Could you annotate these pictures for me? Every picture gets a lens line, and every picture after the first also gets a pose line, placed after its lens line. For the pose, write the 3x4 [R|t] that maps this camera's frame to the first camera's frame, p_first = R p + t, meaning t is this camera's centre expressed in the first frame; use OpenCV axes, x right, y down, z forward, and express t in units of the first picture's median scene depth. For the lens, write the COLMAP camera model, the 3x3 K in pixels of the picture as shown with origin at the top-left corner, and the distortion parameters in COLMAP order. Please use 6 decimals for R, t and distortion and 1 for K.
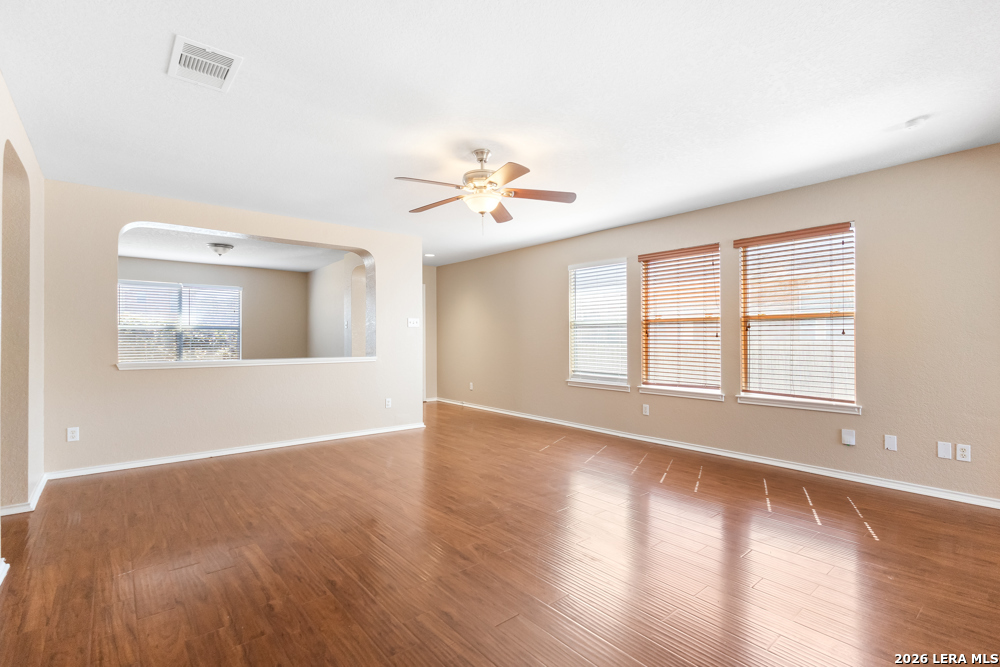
lens RADIAL K [[459.5, 0, 499.8], [0, 459.5, 334.2], [0, 0, 1]] dist [0.007953, -0.000375]
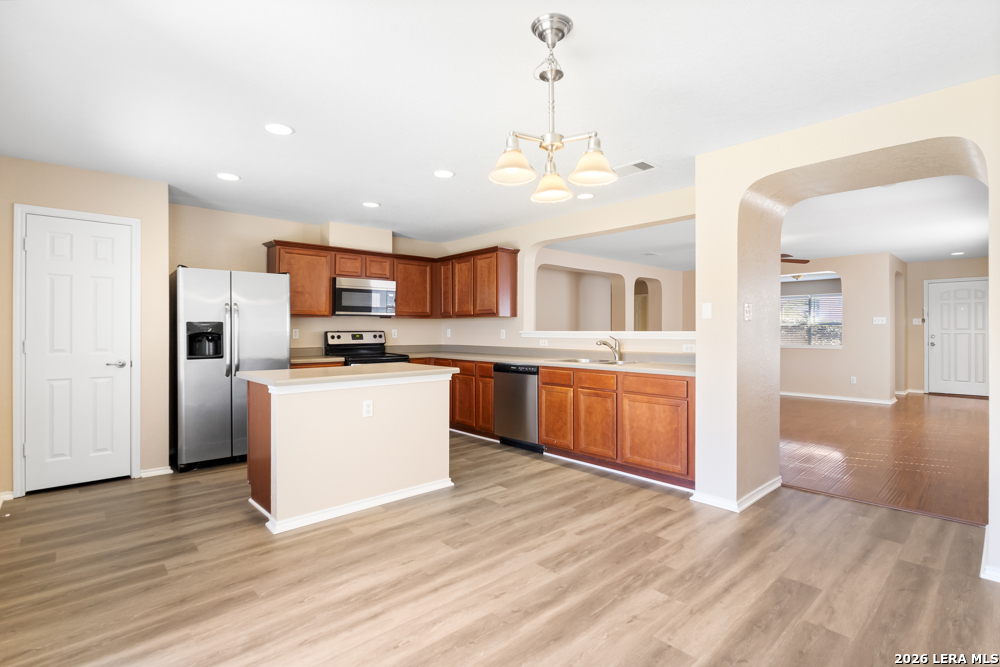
lens RADIAL K [[476.2, 0, 493.3], [0, 476.2, 333.1], [0, 0, 1]] dist [-0.005594, -0.000709]
pose [[0.046483, 0.005652, -0.998903, 1.086649], [0.013718, 0.999886, 0.006296, -0.013252], [0.998825, -0.013995, 0.046400, -0.123347]]
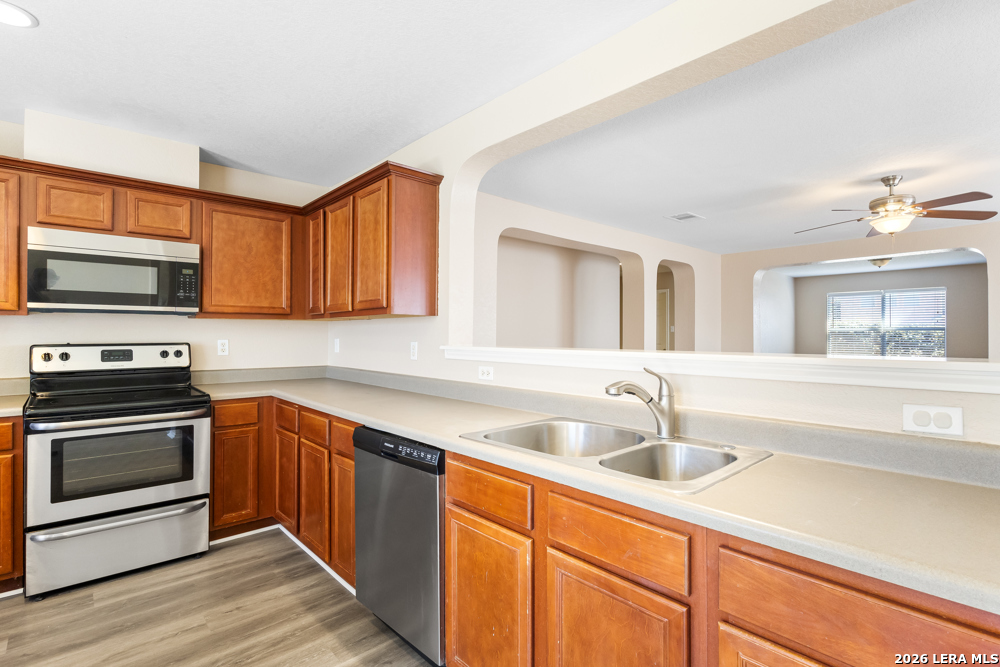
lens RADIAL K [[476.2, 0, 492.0], [0, 476.2, 329.6], [0, 0, 1]] dist [-0.005594, -0.000709]
pose [[0.038995, -0.008916, -0.999200, 0.577942], [0.011460, 0.999898, -0.008475, -0.021386], [0.999174, -0.011120, 0.039094, 0.008187]]
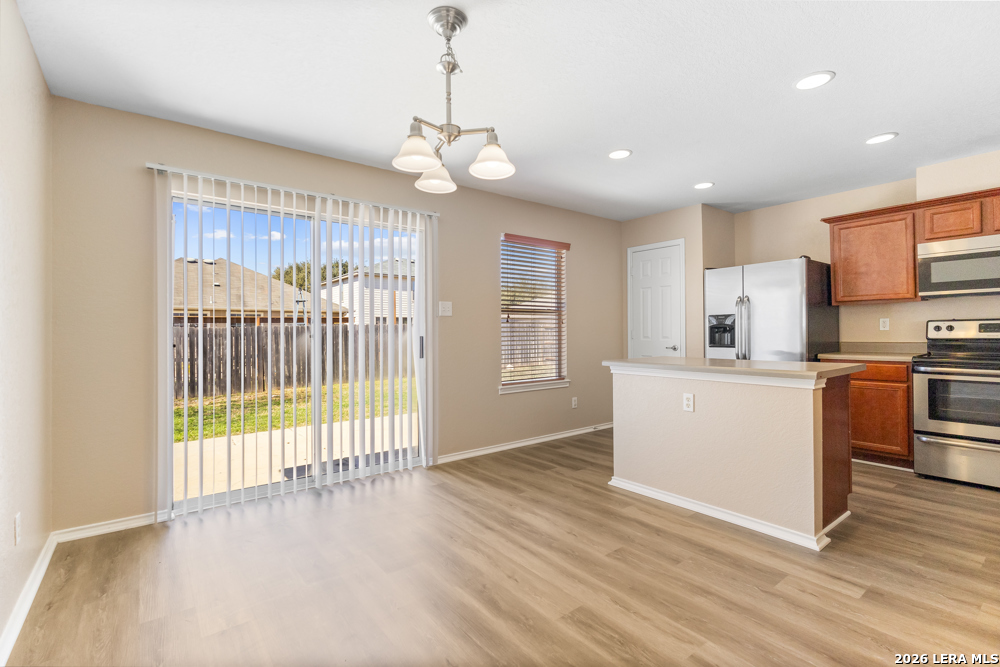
lens RADIAL K [[459.5, 0, 505.2], [0, 459.5, 331.9], [0, 0, 1]] dist [0.007953, -0.000375]
pose [[-0.999707, 0.008365, 0.022736, 0.704370], [0.008031, 0.999859, -0.014724, 0.006272], [-0.022856, -0.014537, -0.999633, 0.269124]]
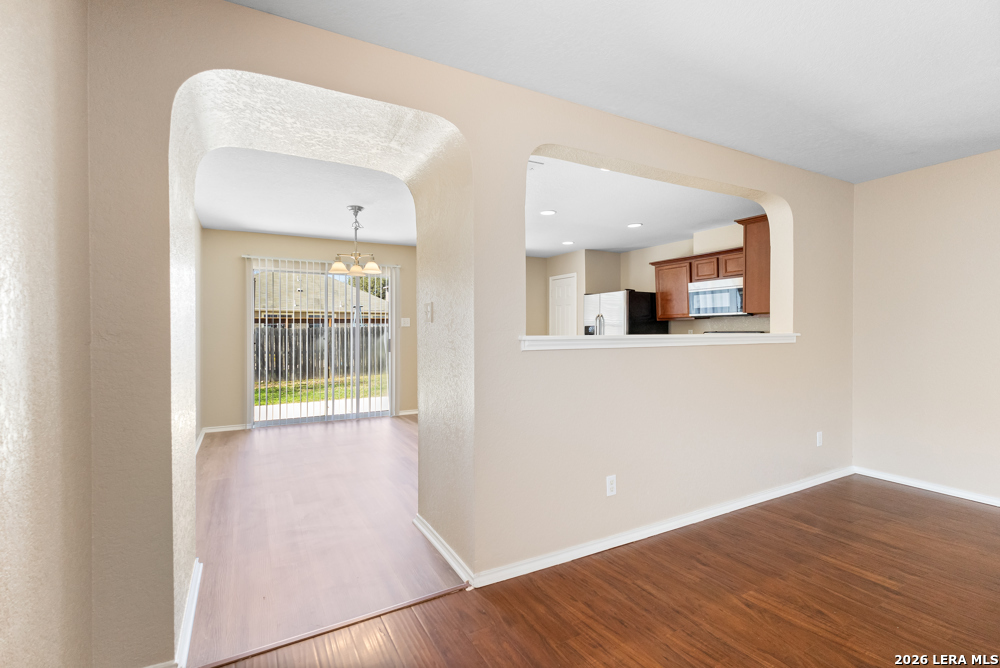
lens RADIAL K [[459.5, 0, 501.2], [0, 459.5, 334.6], [0, 0, 1]] dist [0.007953, -0.000375]
pose [[-0.984157, 0.000470, 0.177301, 0.370064], [-0.000544, 0.999984, -0.005670, -0.002816], [-0.177301, -0.005677, -0.984140, 0.666245]]
